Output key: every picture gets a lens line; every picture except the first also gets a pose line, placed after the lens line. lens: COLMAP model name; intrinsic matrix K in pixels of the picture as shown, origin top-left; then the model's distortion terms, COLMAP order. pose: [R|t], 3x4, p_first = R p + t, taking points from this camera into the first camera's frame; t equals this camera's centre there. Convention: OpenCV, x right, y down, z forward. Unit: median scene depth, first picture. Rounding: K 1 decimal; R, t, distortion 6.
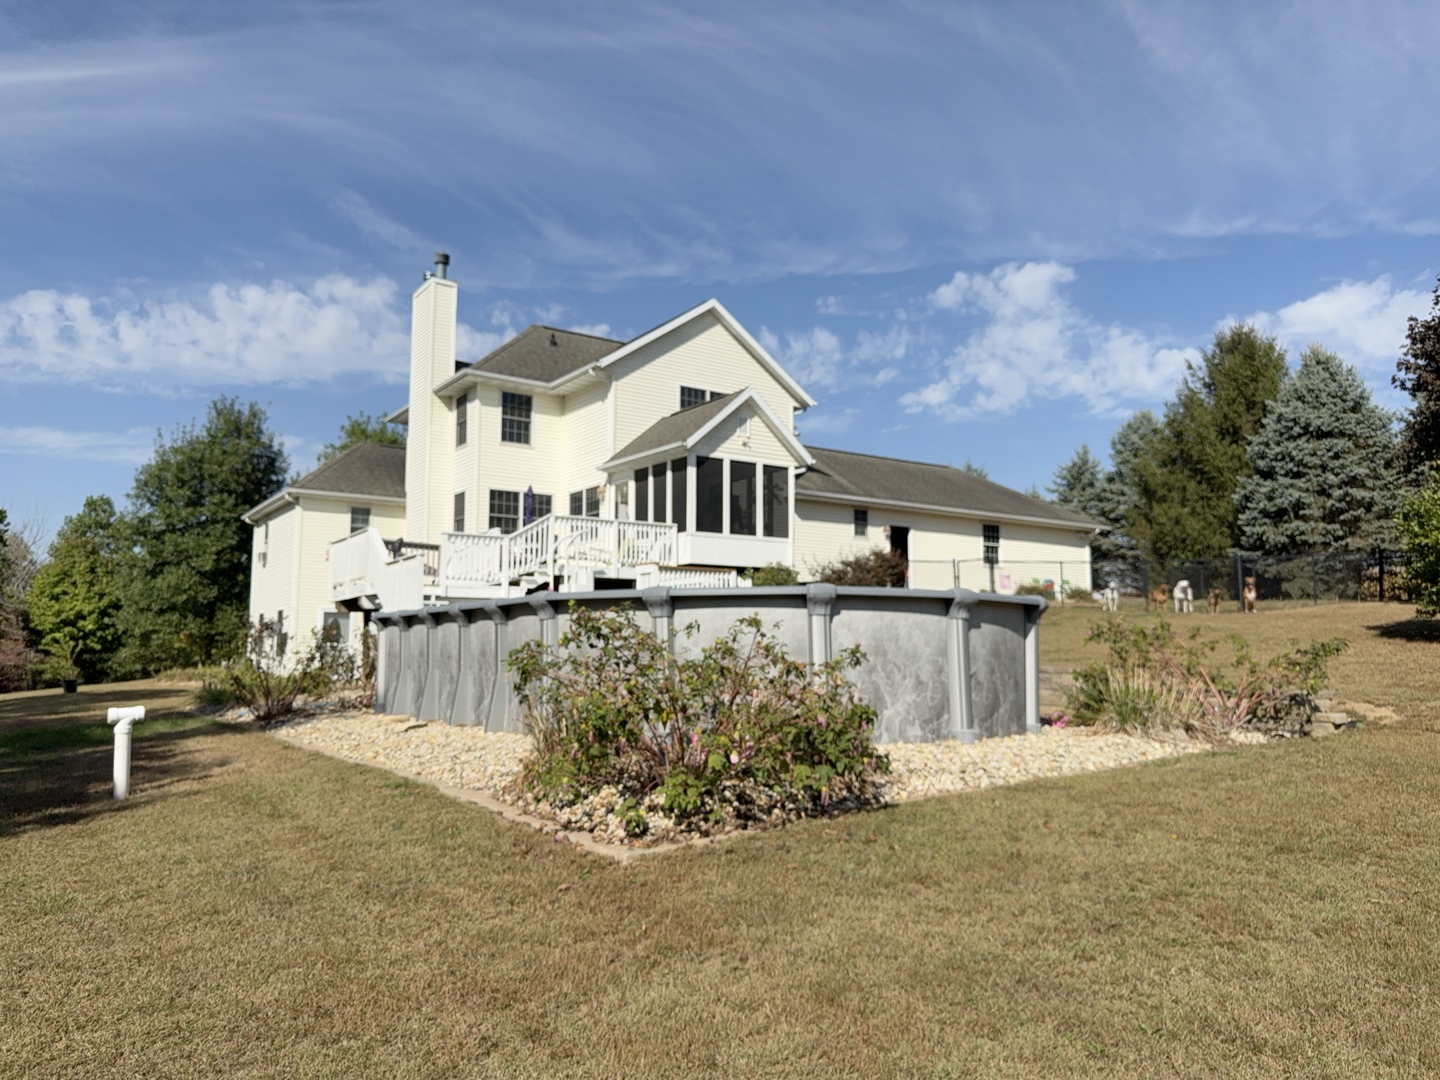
lens RADIAL K [[1044.1, 0, 758.0], [0, 1044.1, 538.2], [0, 0, 1]] dist [0.152097, -0.301601]
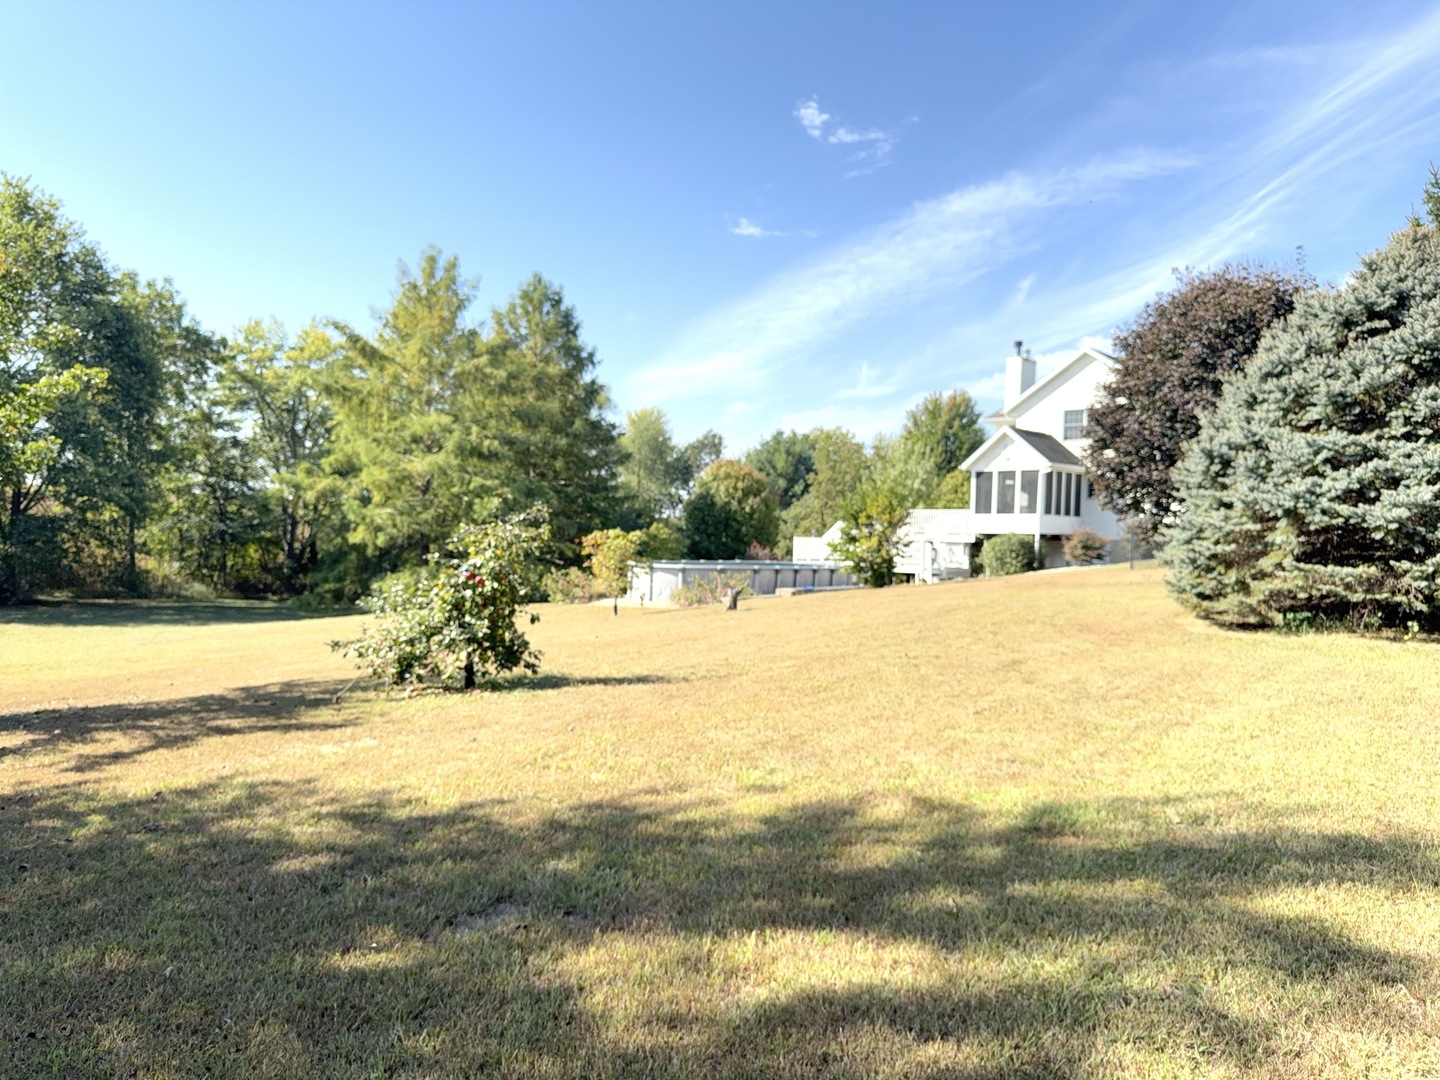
lens RADIAL K [[1020.0, 0, 720.1], [0, 1020.0, 547.6], [0, 0, 1]] dist [0.152848, -0.276019]
pose [[0.200976, 0.019979, -0.979392, 1.283236], [0.085256, 0.995642, 0.037806, -0.044312], [0.975879, -0.091097, 0.198397, 0.184770]]
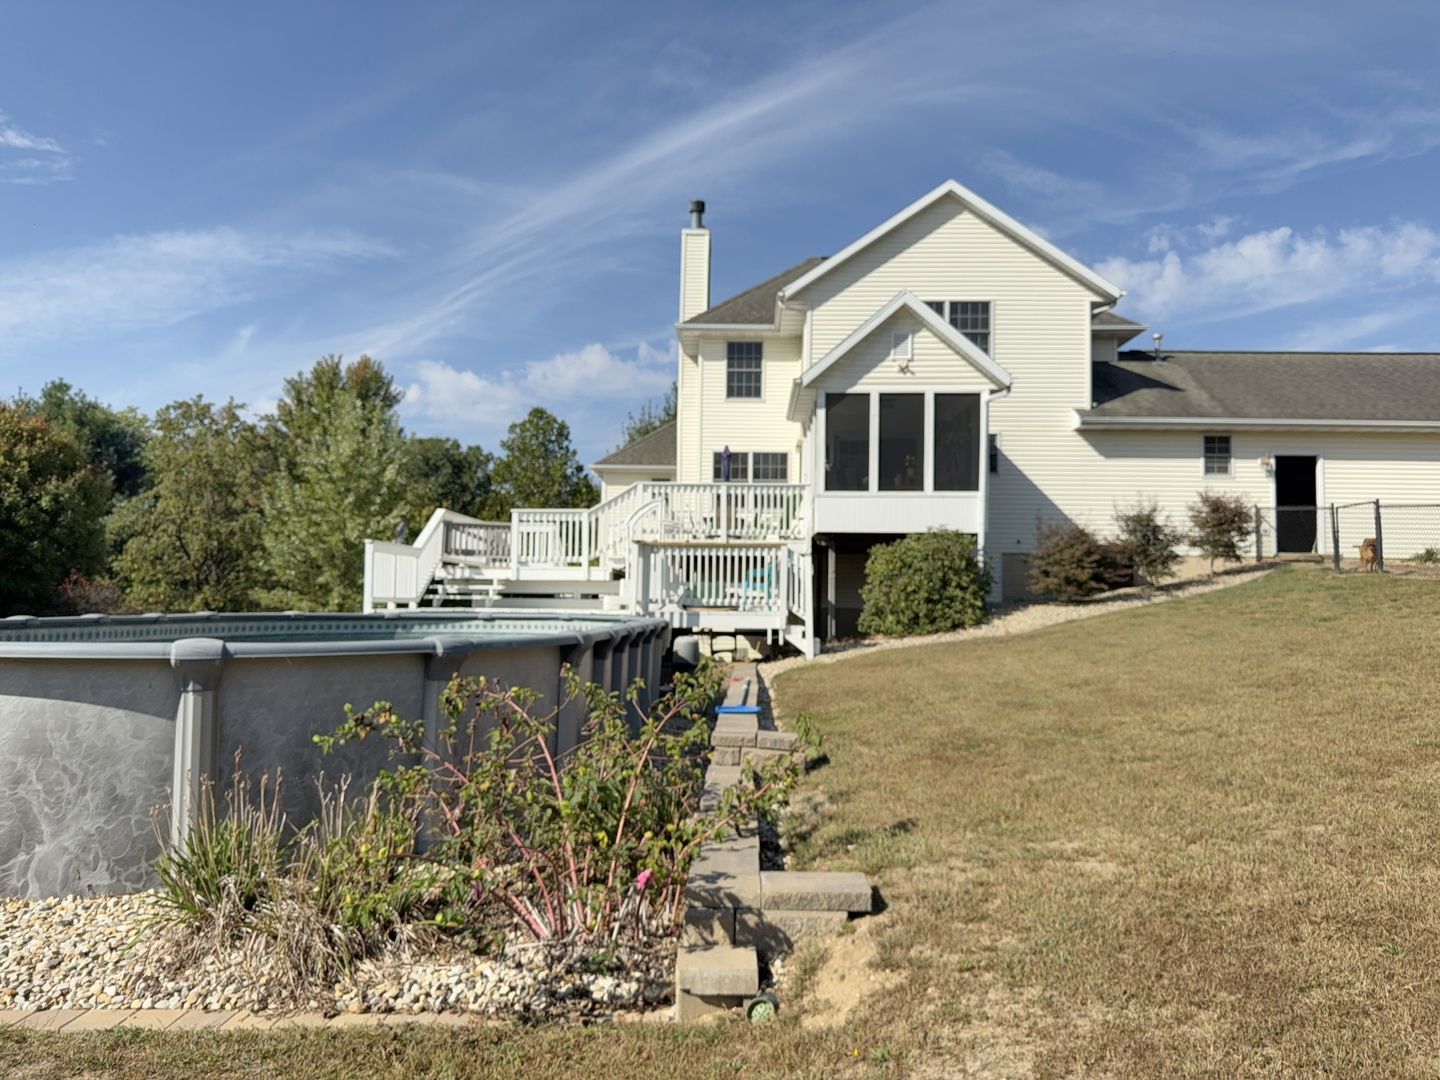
lens RADIAL K [[1021.1, 0, 727.6], [0, 1021.1, 545.4], [0, 0, 1]] dist [0.110206, -0.165388]
pose [[0.790131, -0.017512, -0.612687, 0.286150], [0.054165, 0.997676, 0.041336, -0.001513], [0.610540, -0.065847, 0.789244, 0.287227]]
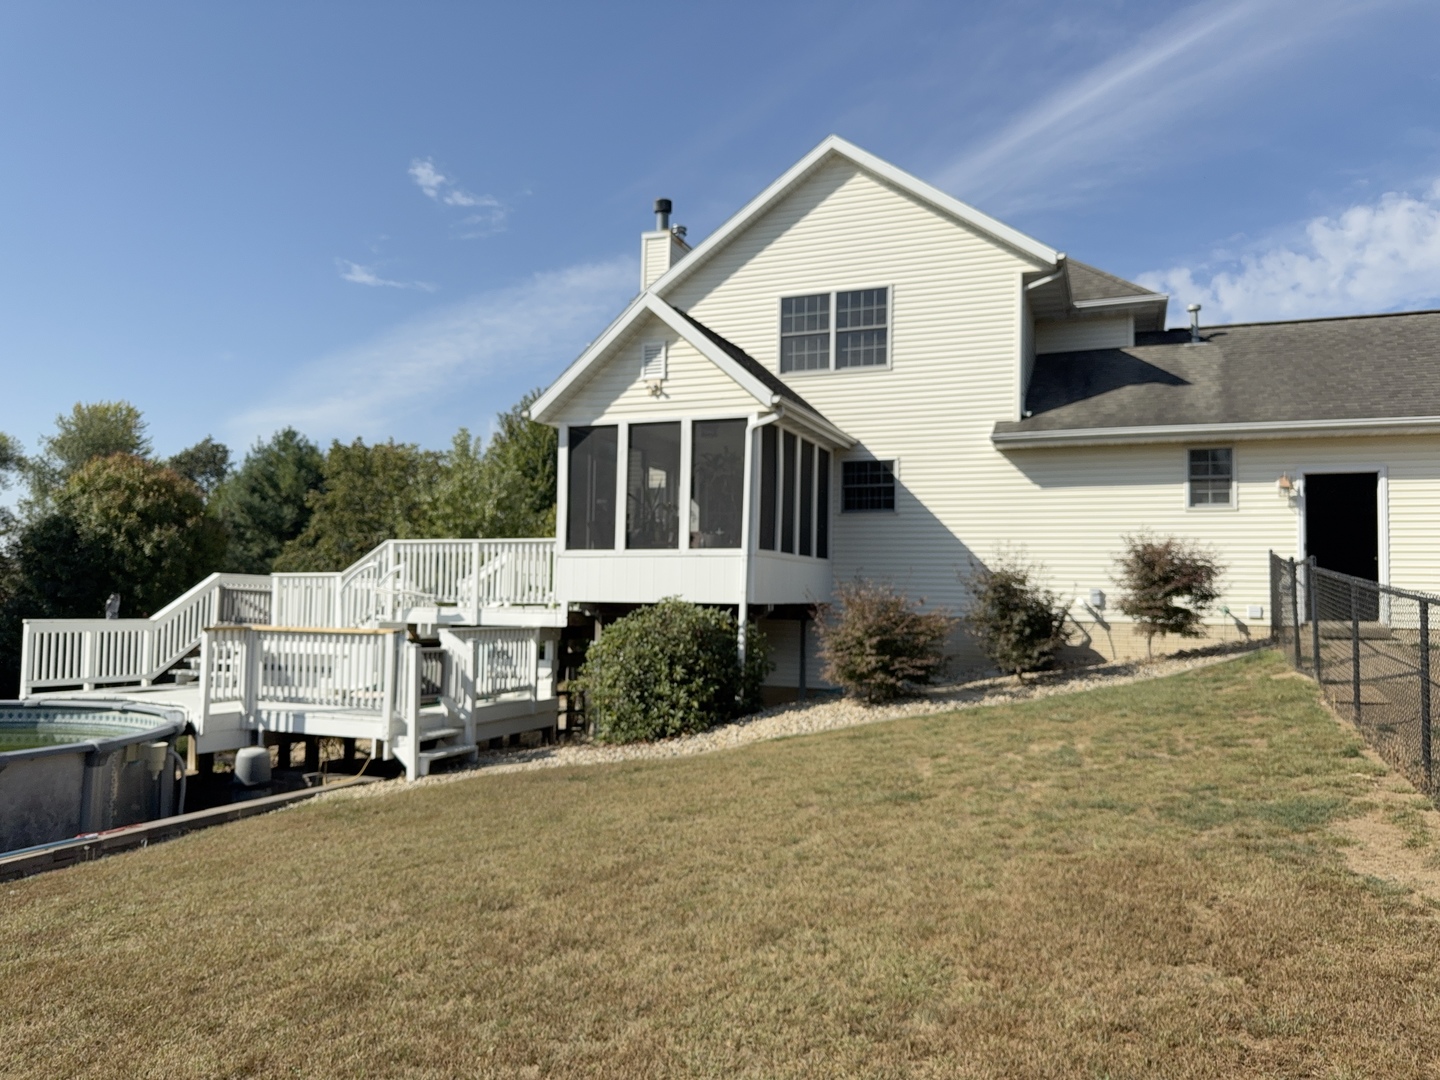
lens RADIAL K [[1042.2, 0, 714.9], [0, 1042.2, 546.7], [0, 0, 1]] dist [0.054787, -0.000013]
pose [[0.523671, -0.030159, -0.851386, 0.422195], [0.078150, 0.996860, 0.012756, -0.007988], [0.848328, -0.073216, 0.524384, 0.613346]]
